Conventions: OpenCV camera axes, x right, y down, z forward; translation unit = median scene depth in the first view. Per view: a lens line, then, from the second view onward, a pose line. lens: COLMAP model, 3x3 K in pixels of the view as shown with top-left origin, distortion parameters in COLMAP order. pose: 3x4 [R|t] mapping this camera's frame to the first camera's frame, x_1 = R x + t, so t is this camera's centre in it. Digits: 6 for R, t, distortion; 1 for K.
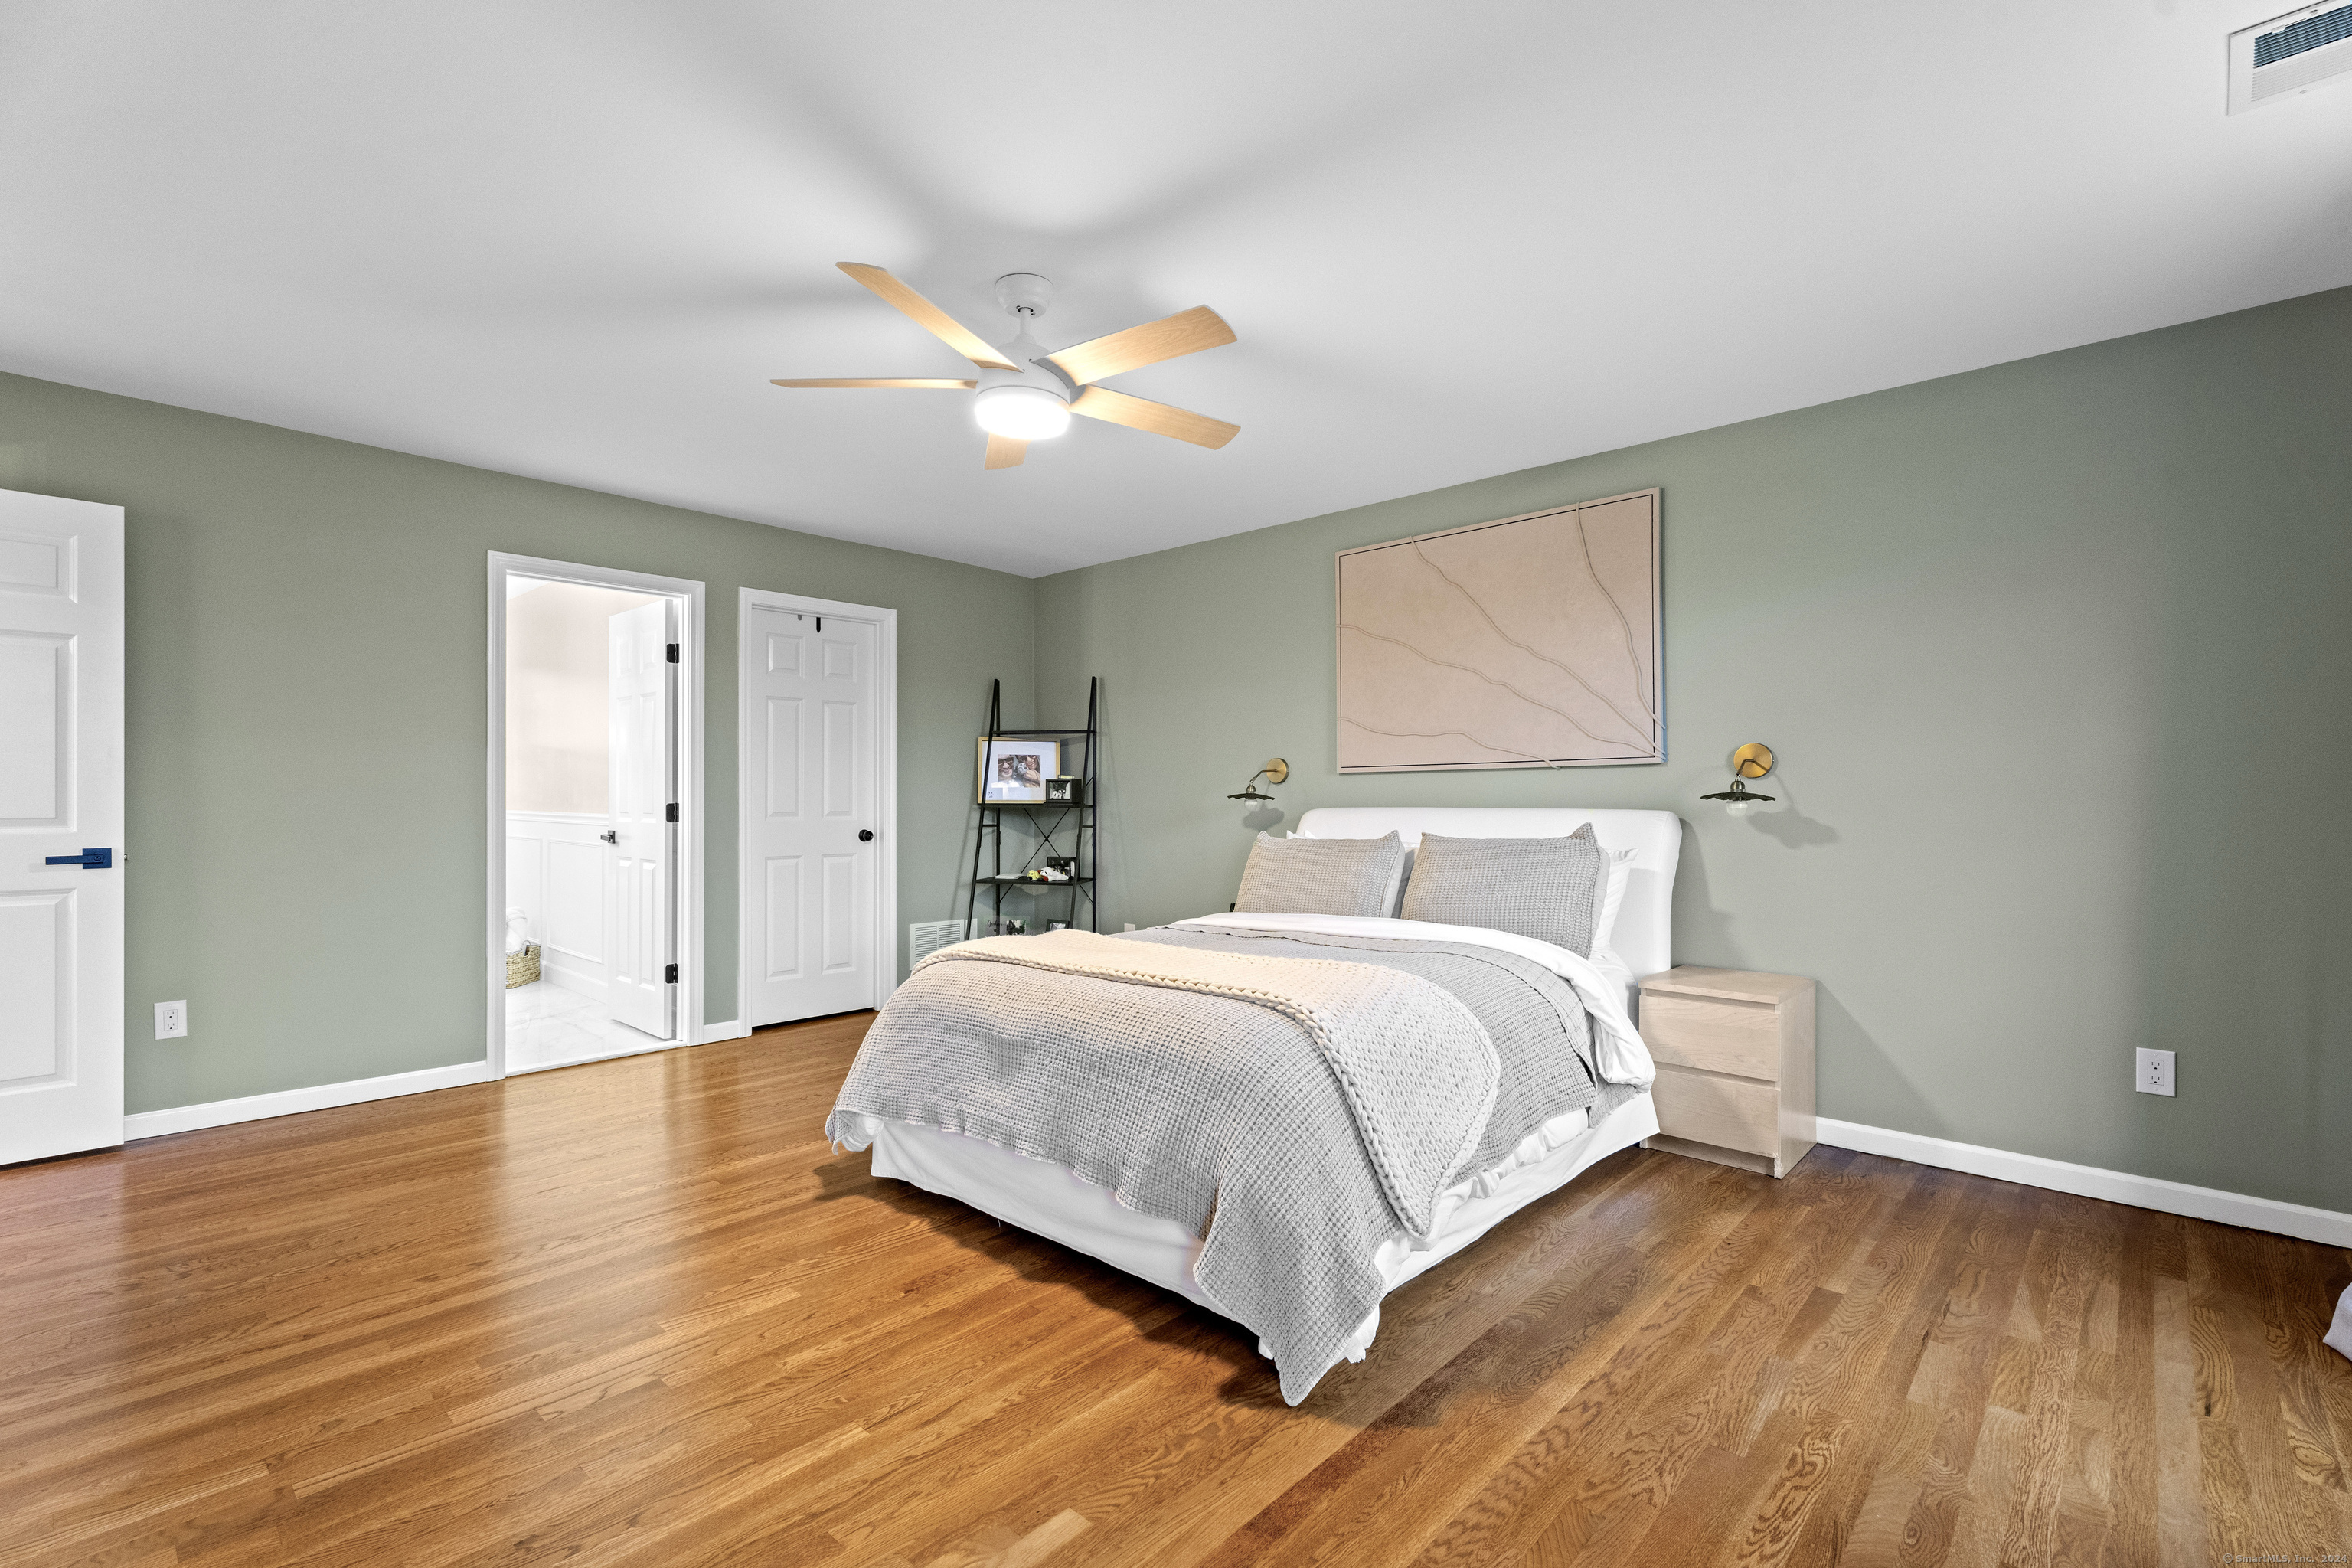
lens RADIAL K [[1018.1, 0, 1168.6], [0, 1018.1, 801.4], [0, 0, 1]] dist [0.001746, -0.005391]
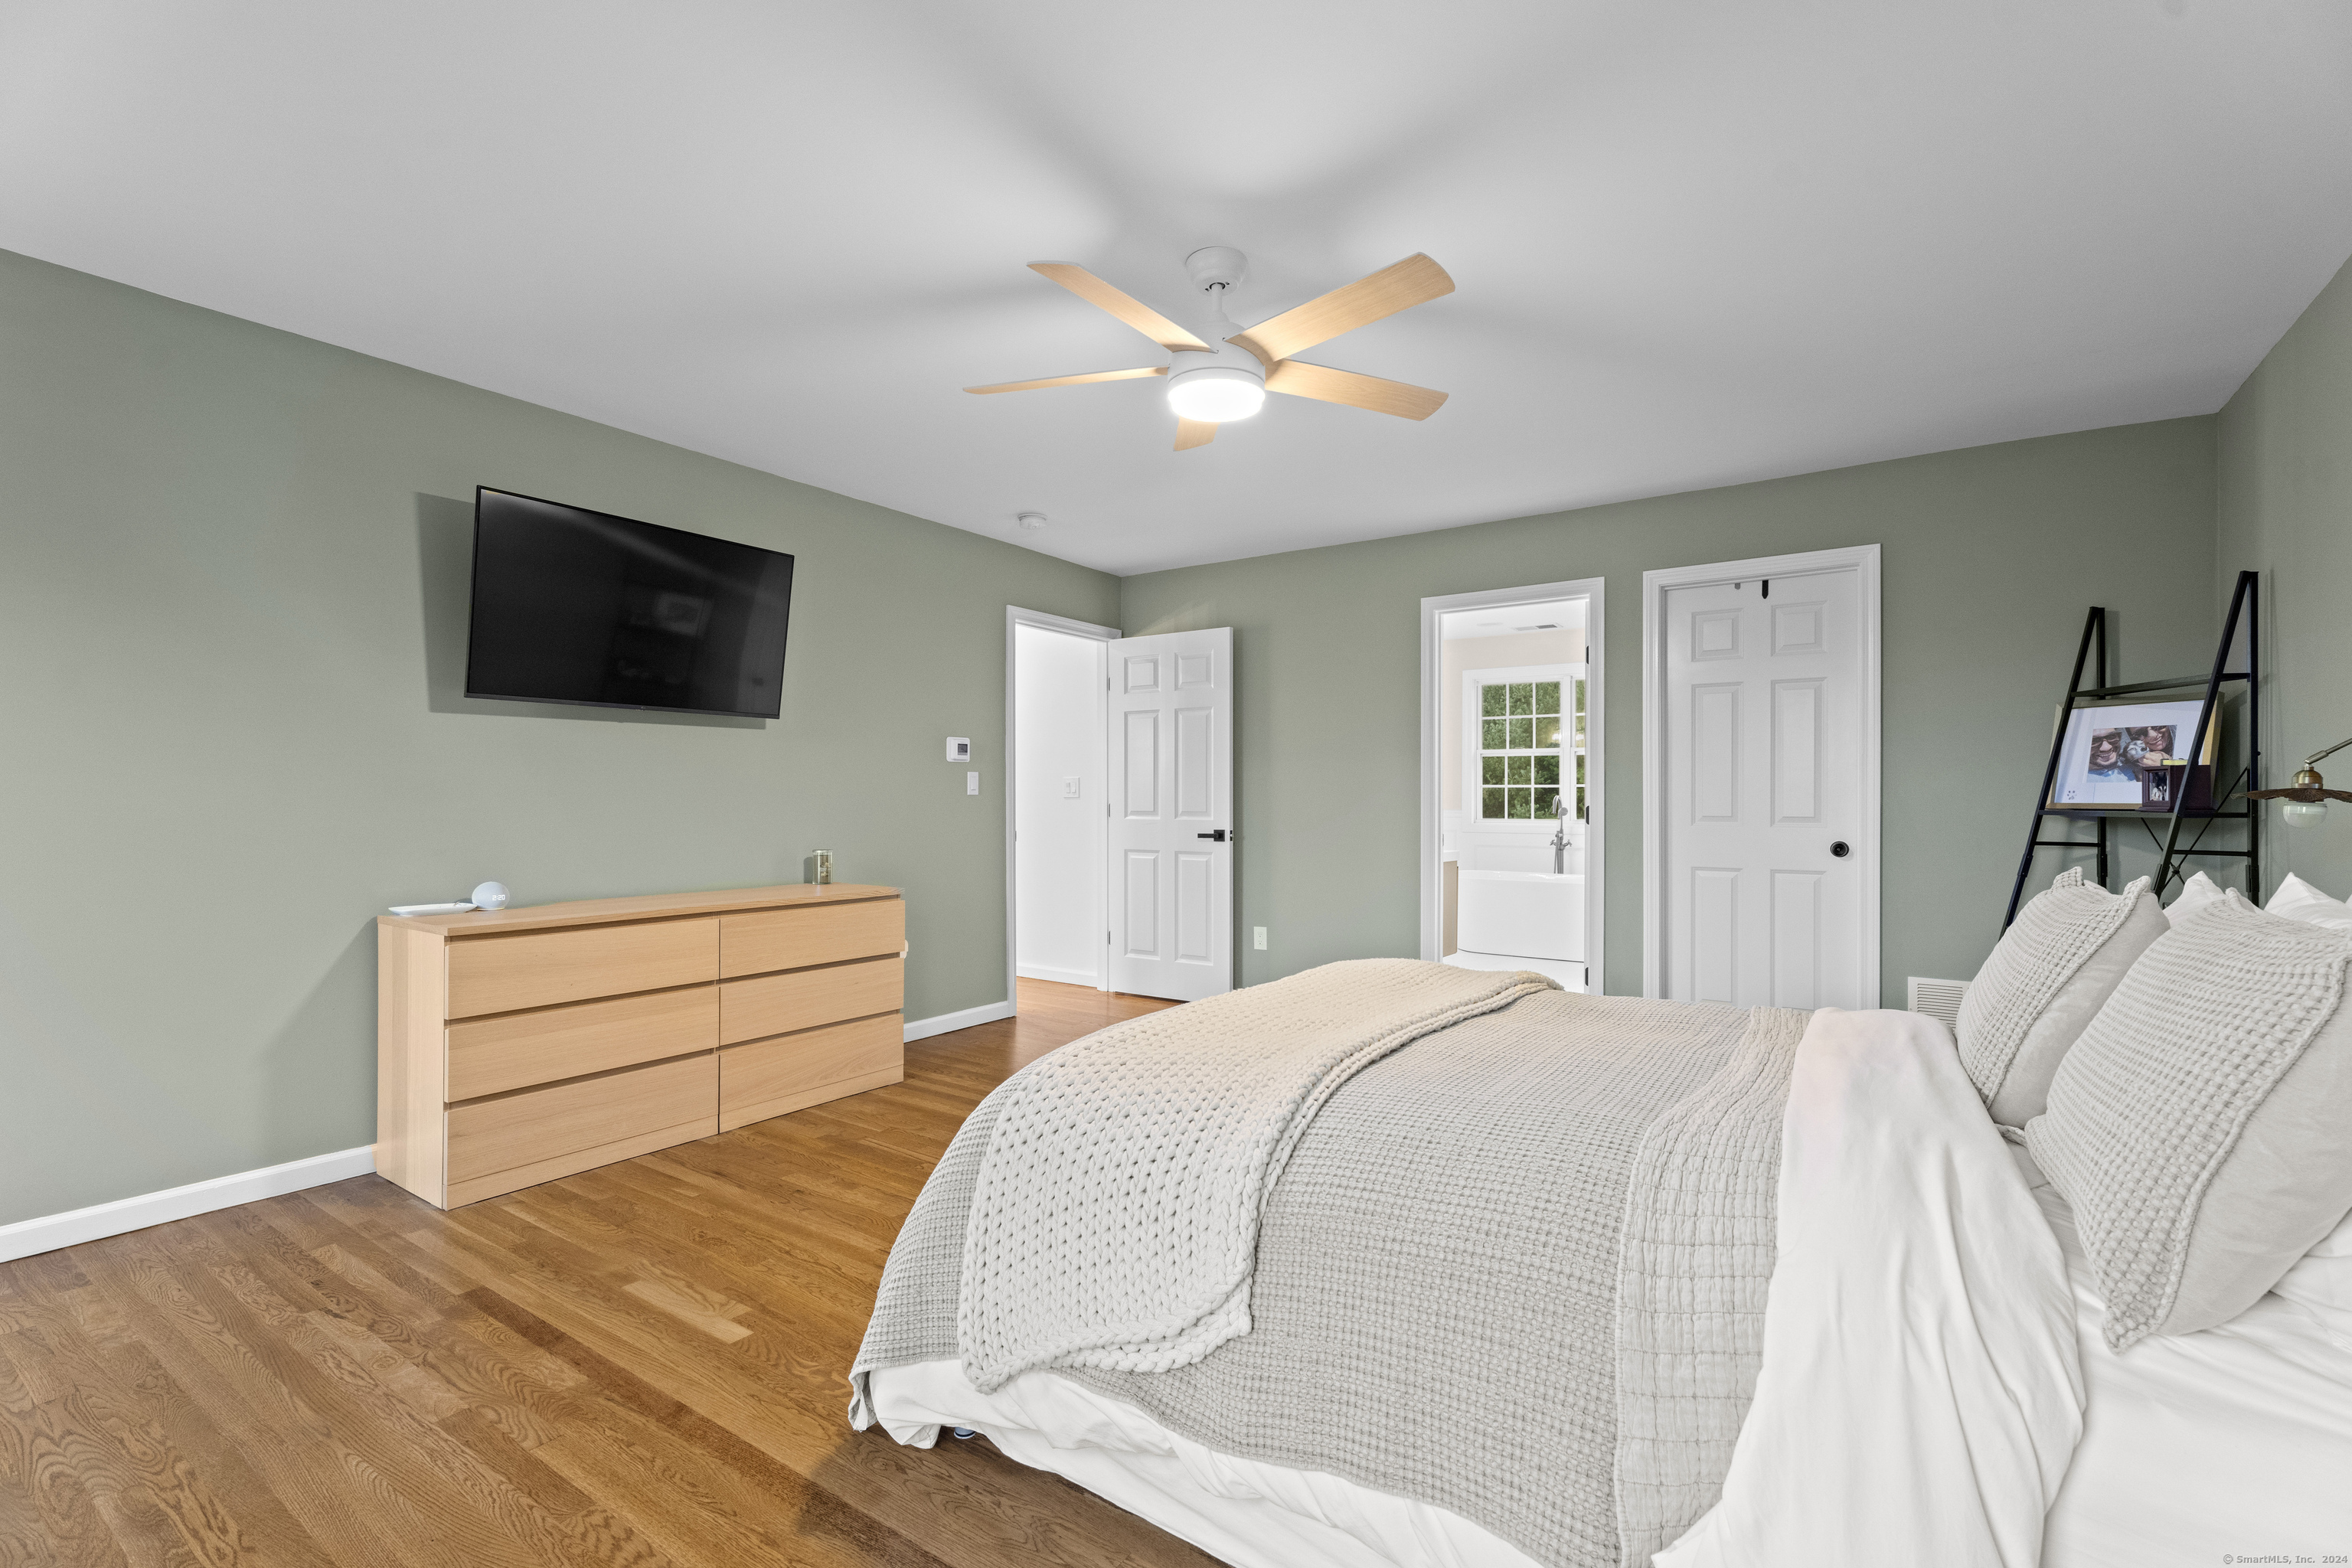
lens RADIAL K [[1018.1, 0, 1168.6], [0, 1018.1, 801.4], [0, 0, 1]] dist [0.001746, -0.005391]
pose [[0.167912, -0.001640, -0.985801, 0.430357], [-0.005486, 0.999982, -0.002598, 0.002688], [0.985787, 0.005845, 0.167900, 0.434667]]
